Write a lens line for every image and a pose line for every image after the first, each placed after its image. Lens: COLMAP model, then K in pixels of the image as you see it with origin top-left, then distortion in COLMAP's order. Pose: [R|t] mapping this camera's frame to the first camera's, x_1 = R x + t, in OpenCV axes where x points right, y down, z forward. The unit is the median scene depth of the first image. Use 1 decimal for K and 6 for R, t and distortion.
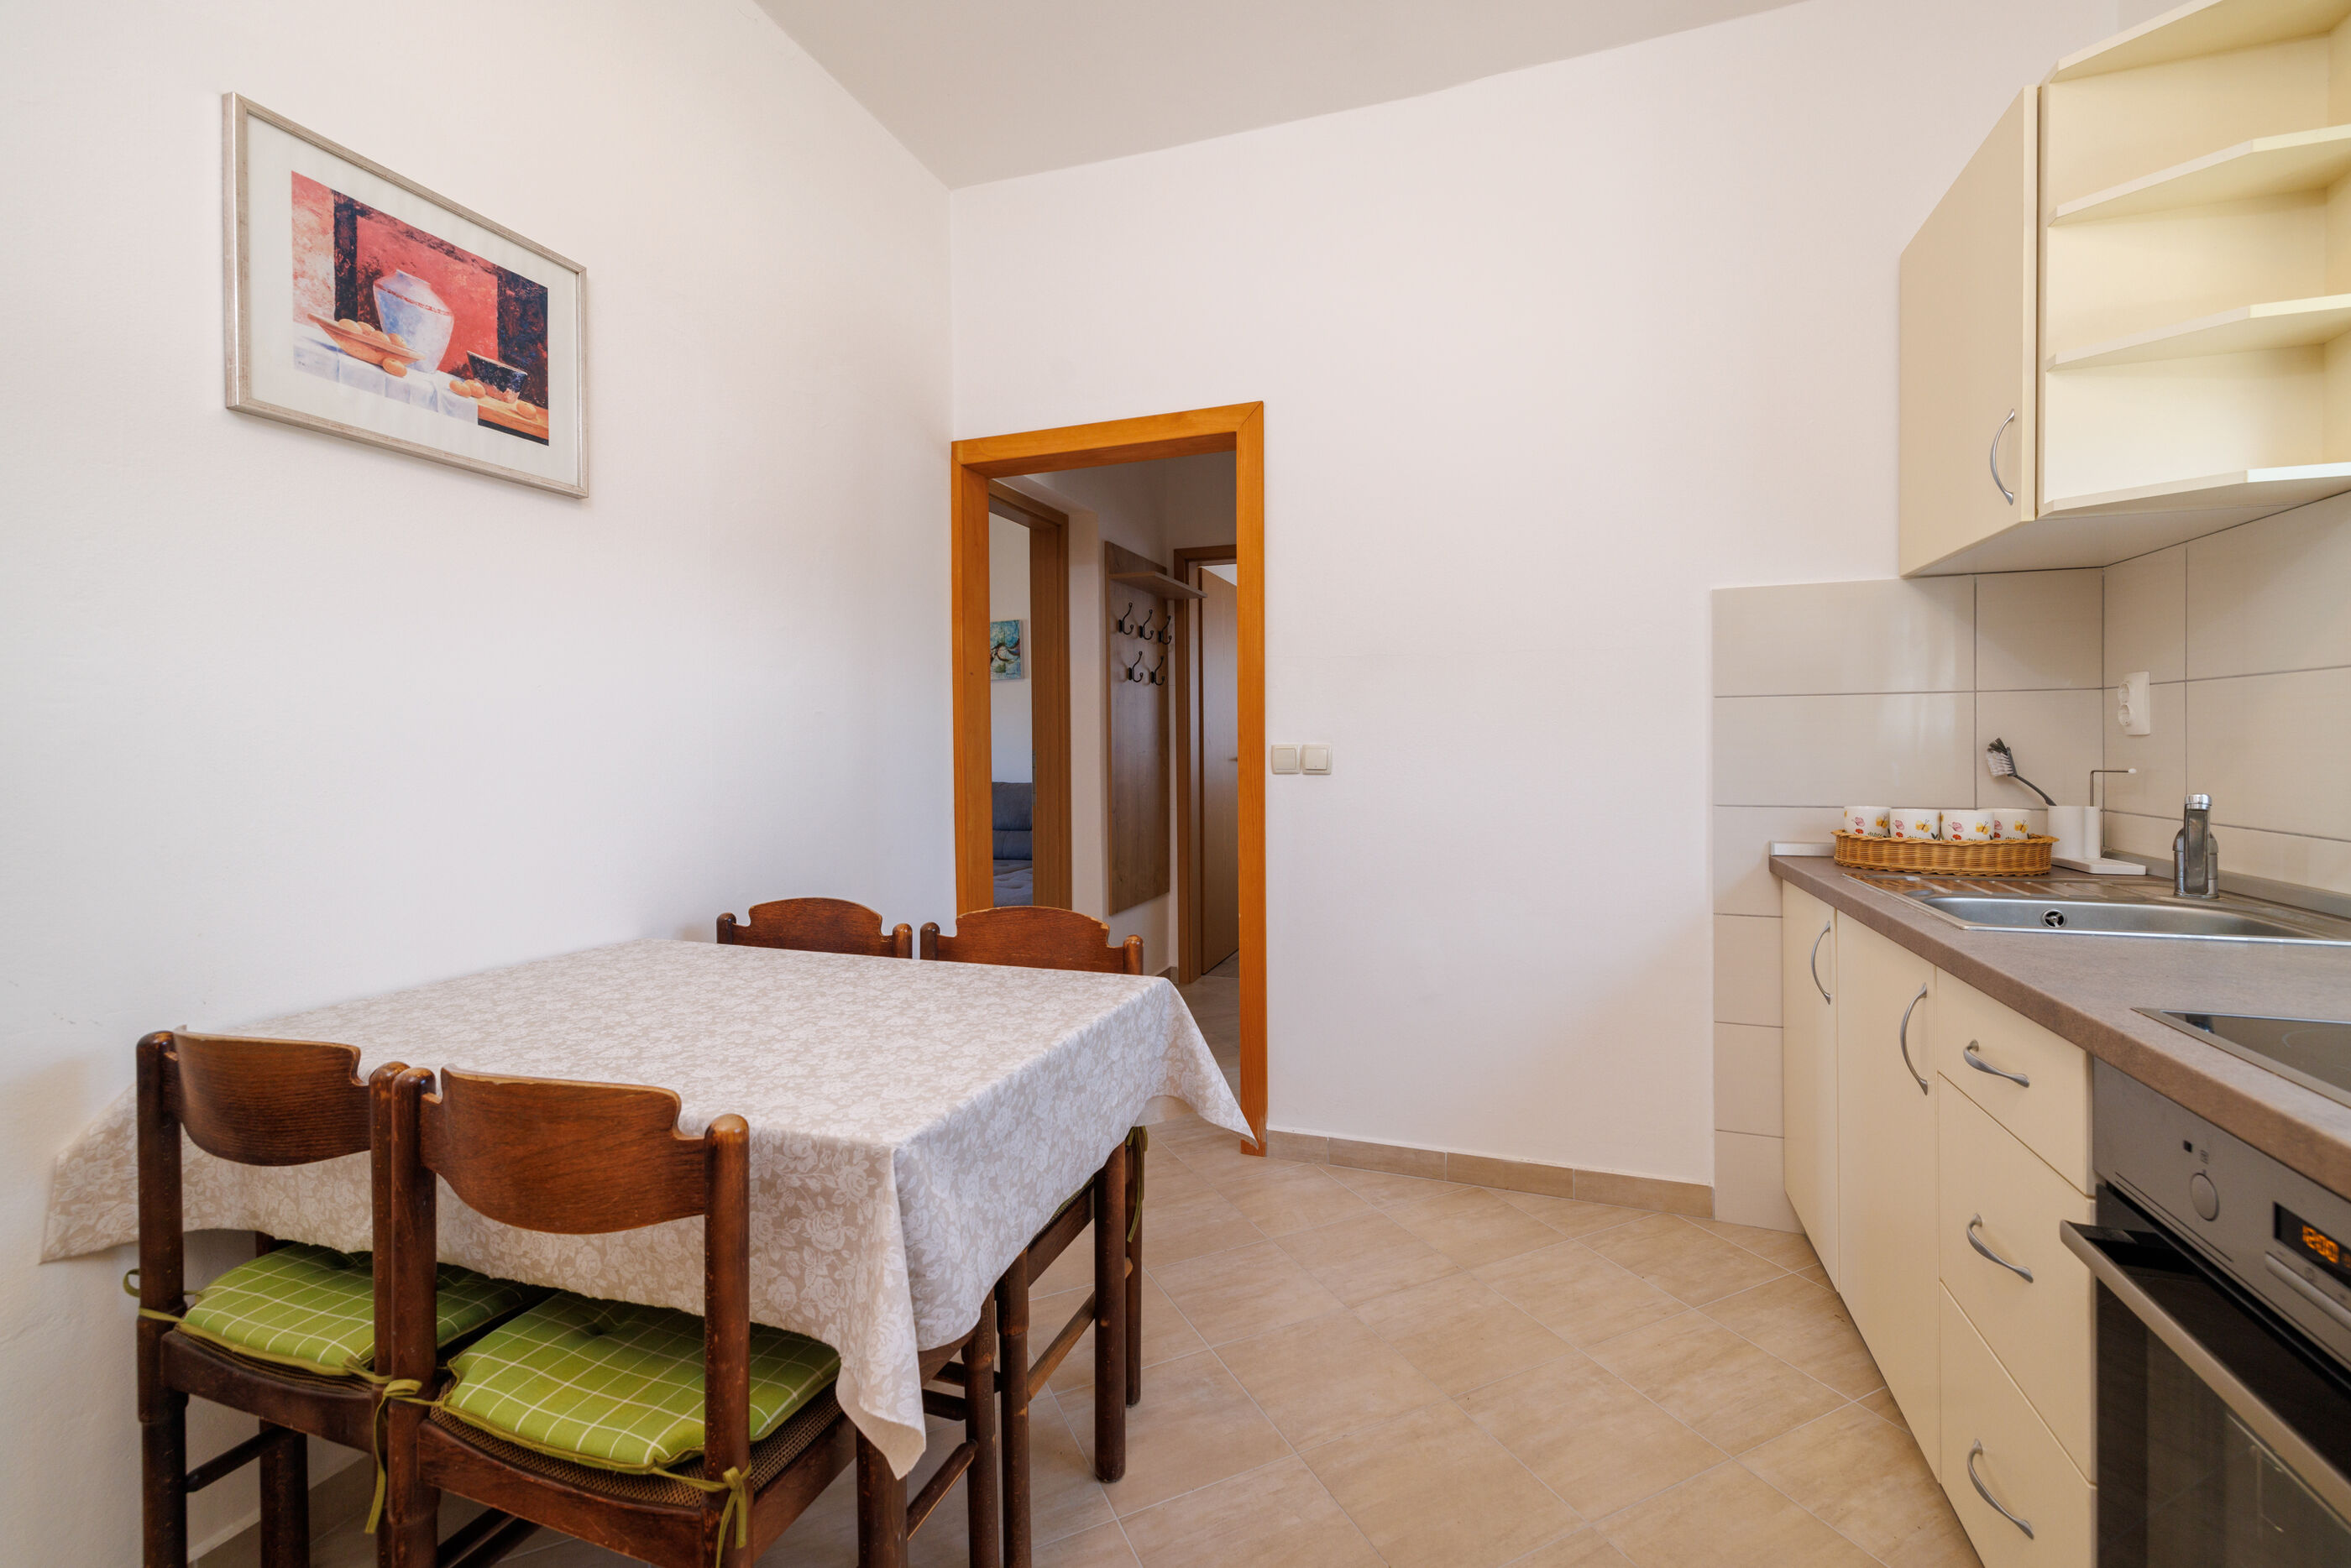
lens RADIAL K [[990.2, 0, 1211.7], [0, 990.2, 749.7], [0, 0, 1]] dist [0.001109, 0.000815]
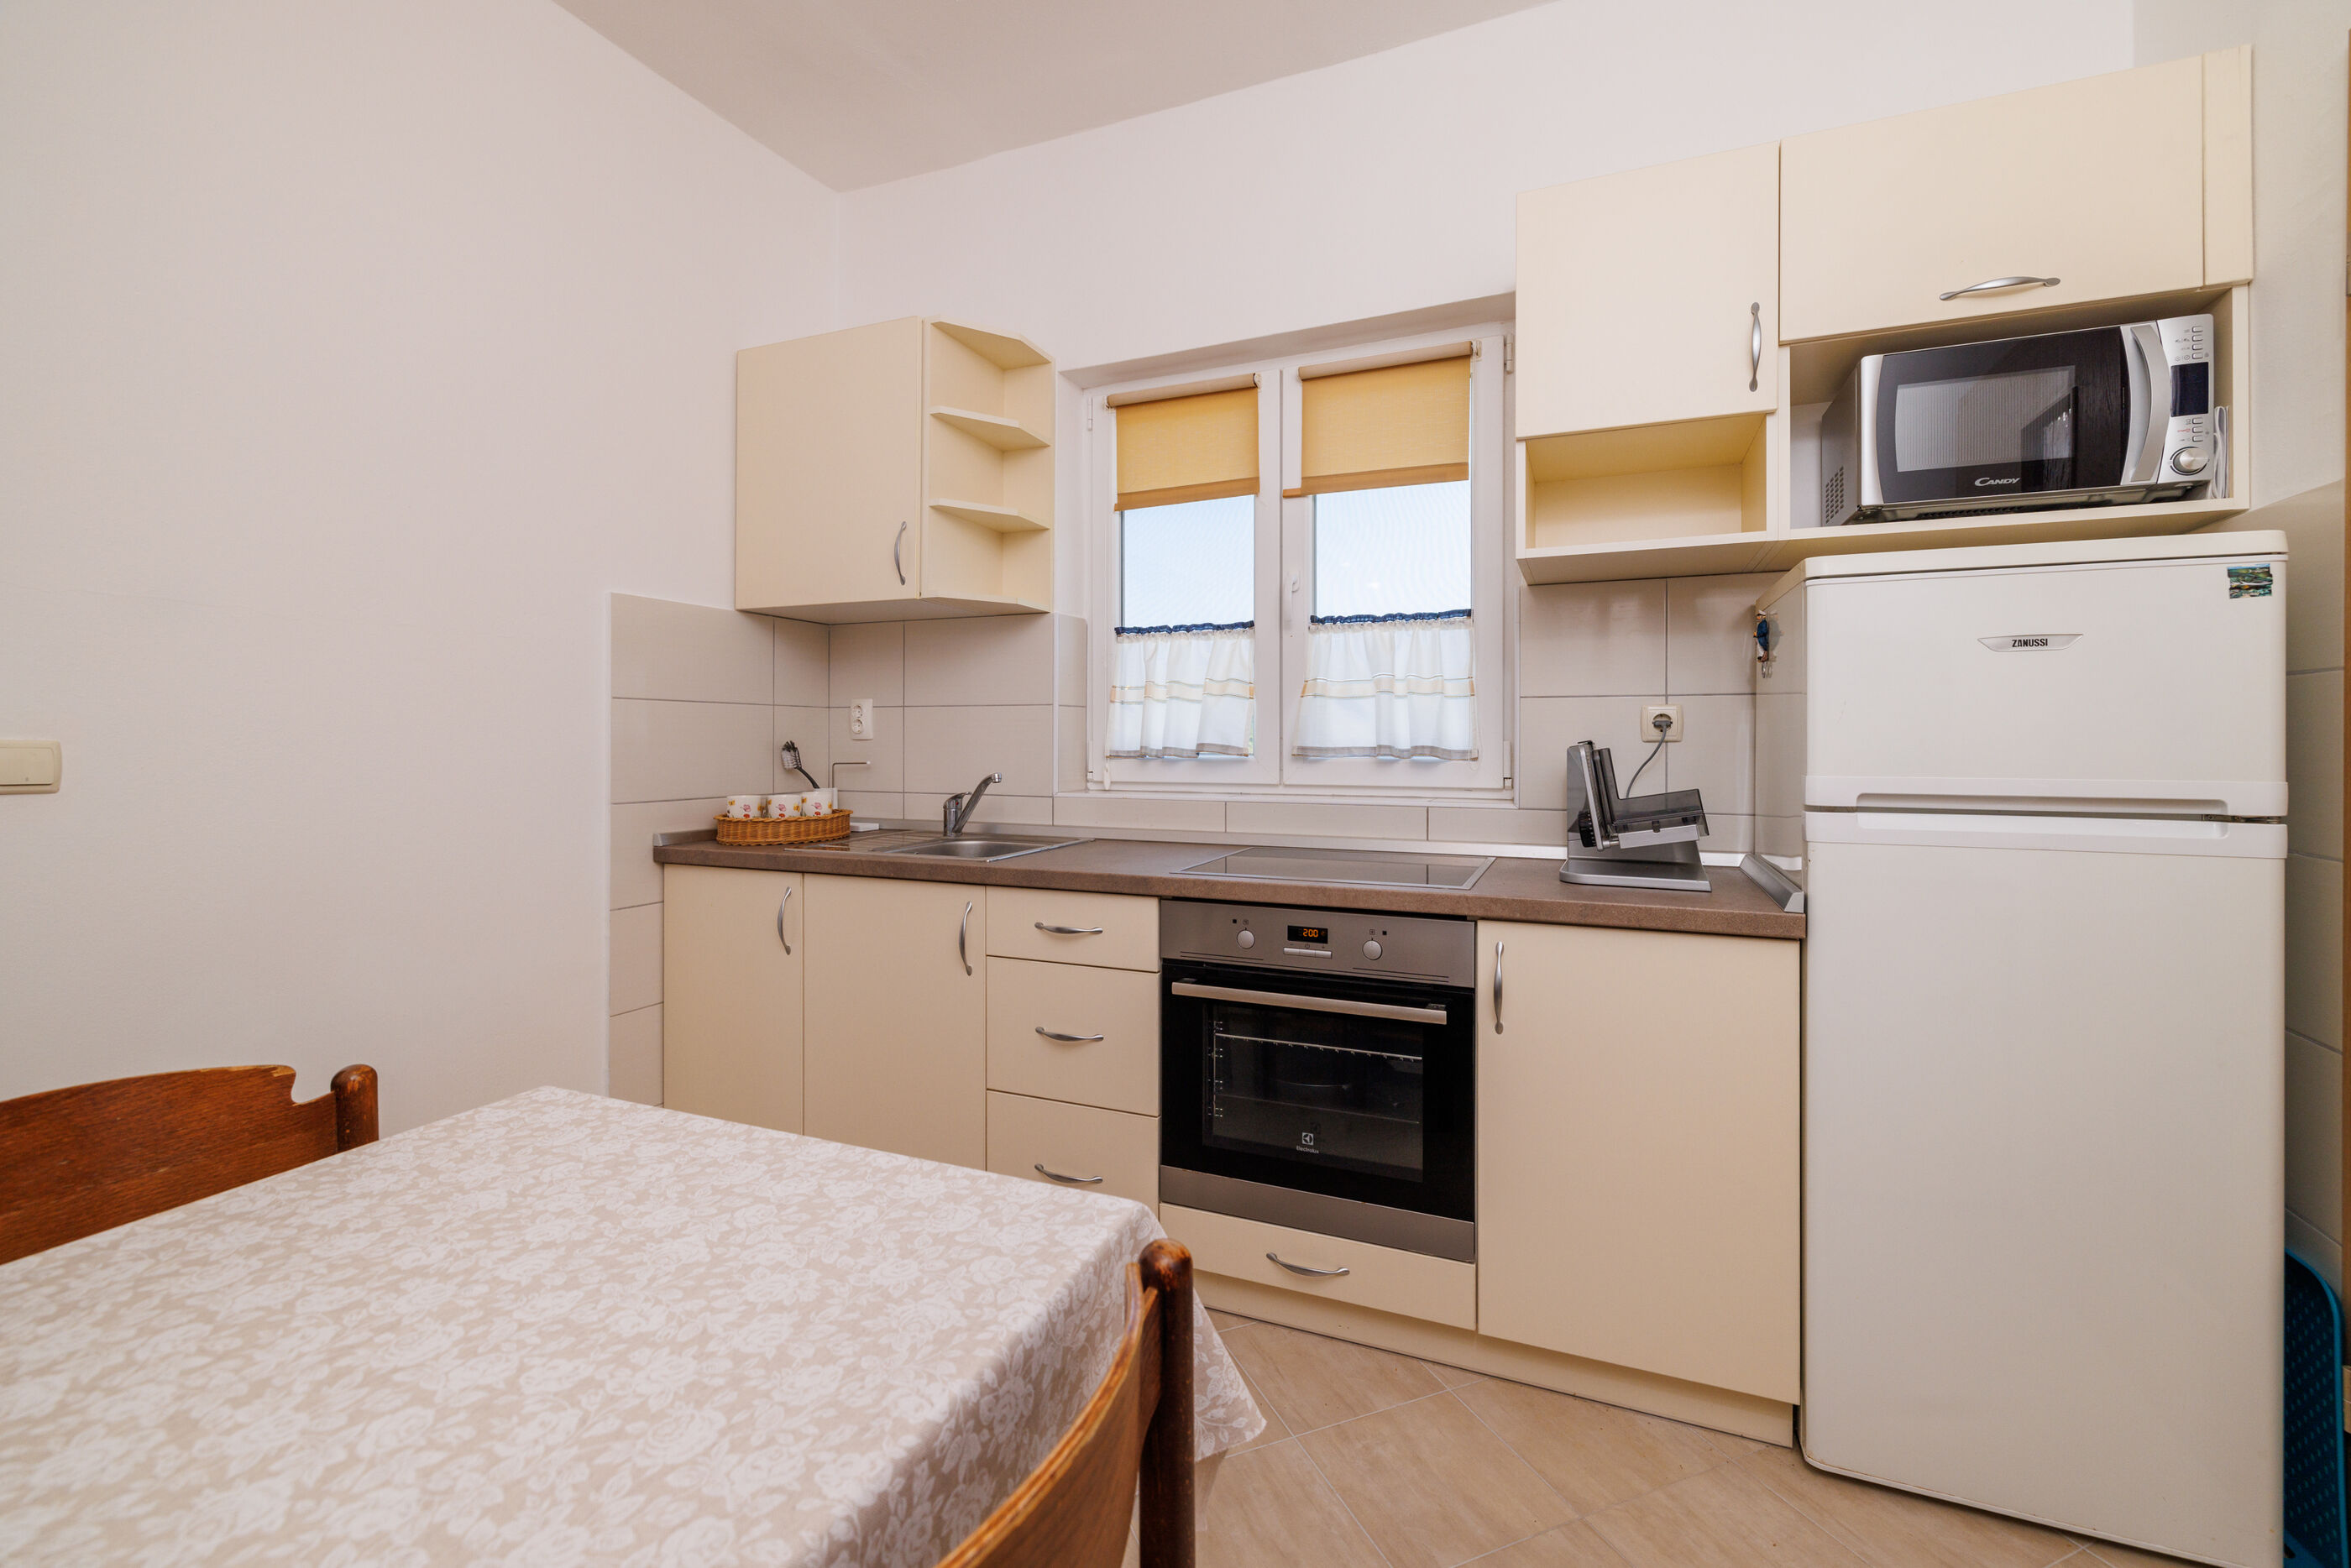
lens RADIAL K [[990.2, 0, 1169.3], [0, 990.2, 741.1], [0, 0, 1]] dist [0.001109, 0.000815]
pose [[0.067597, 0.010707, 0.997655, -0.885331], [0.003496, 0.999934, -0.010968, 0.009994], [-0.997707, 0.004229, 0.067555, 0.692757]]
